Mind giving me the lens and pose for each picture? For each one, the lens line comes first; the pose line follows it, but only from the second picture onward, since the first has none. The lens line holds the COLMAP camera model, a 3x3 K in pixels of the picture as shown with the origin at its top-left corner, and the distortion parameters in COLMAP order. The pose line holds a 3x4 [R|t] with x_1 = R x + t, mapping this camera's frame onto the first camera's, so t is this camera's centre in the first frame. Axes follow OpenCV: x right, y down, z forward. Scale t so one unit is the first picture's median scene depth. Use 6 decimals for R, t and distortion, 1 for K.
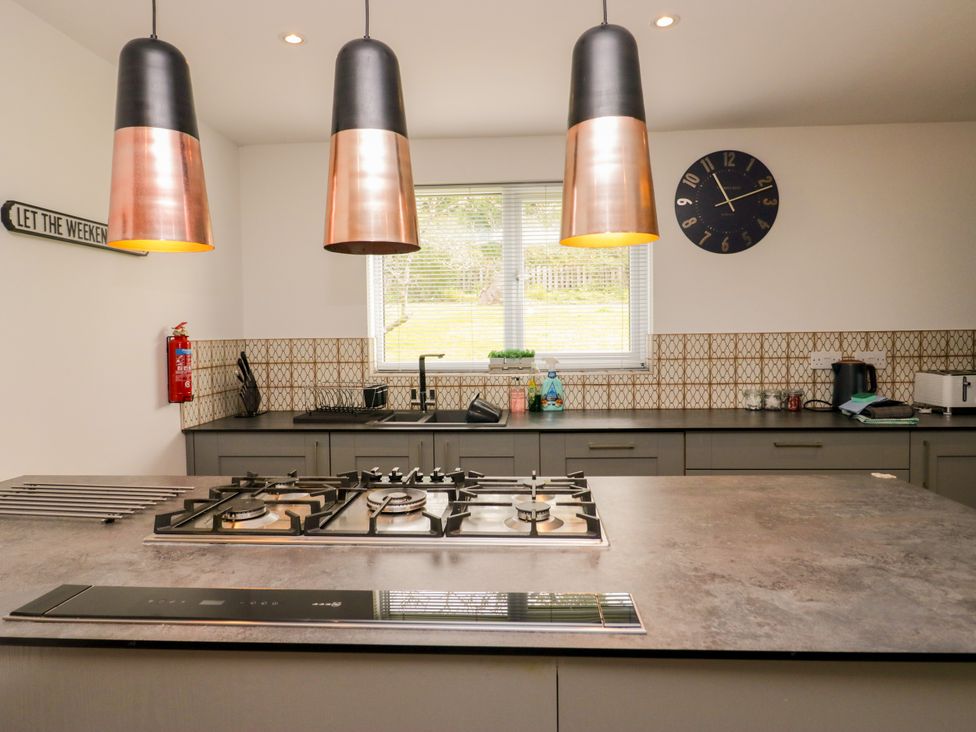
lens RADIAL K [[625.6, 0, 488.0], [0, 625.6, 366.0], [0, 0, 1]] dist [0.001024, 0.000531]
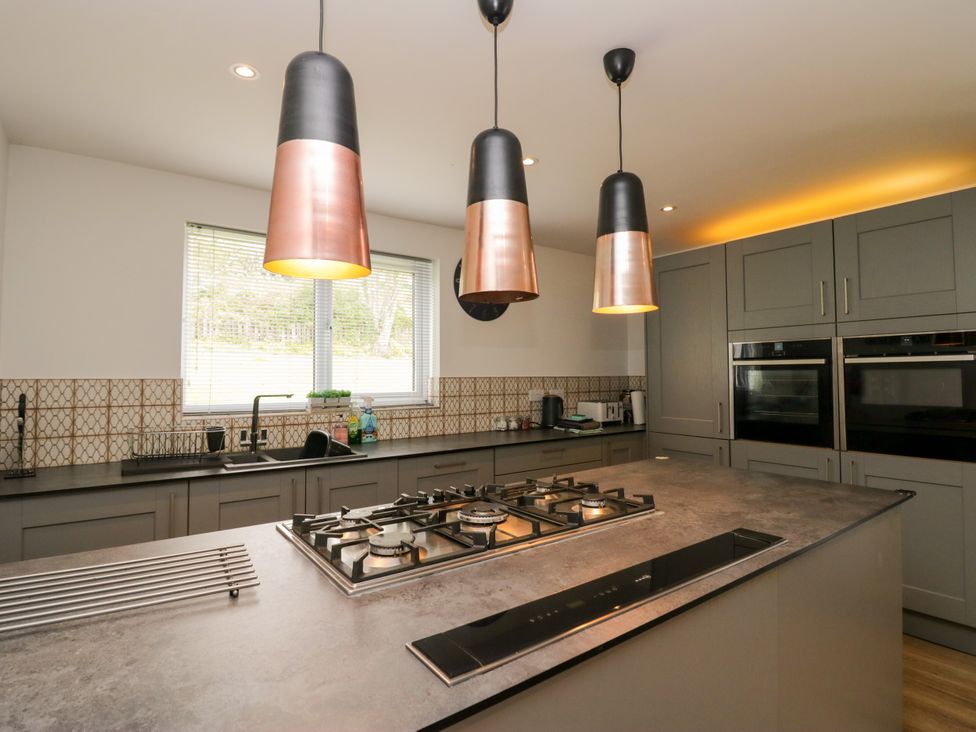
lens RADIAL K [[518.0, 0, 489.3], [0, 518.0, 360.1], [0, 0, 1]] dist [-0.002314, -0.014776]
pose [[0.761453, 0.030135, 0.647519, -0.362511], [0.030772, 0.996112, -0.082544, 0.005809], [-0.647489, 0.082779, 0.757566, 0.114899]]
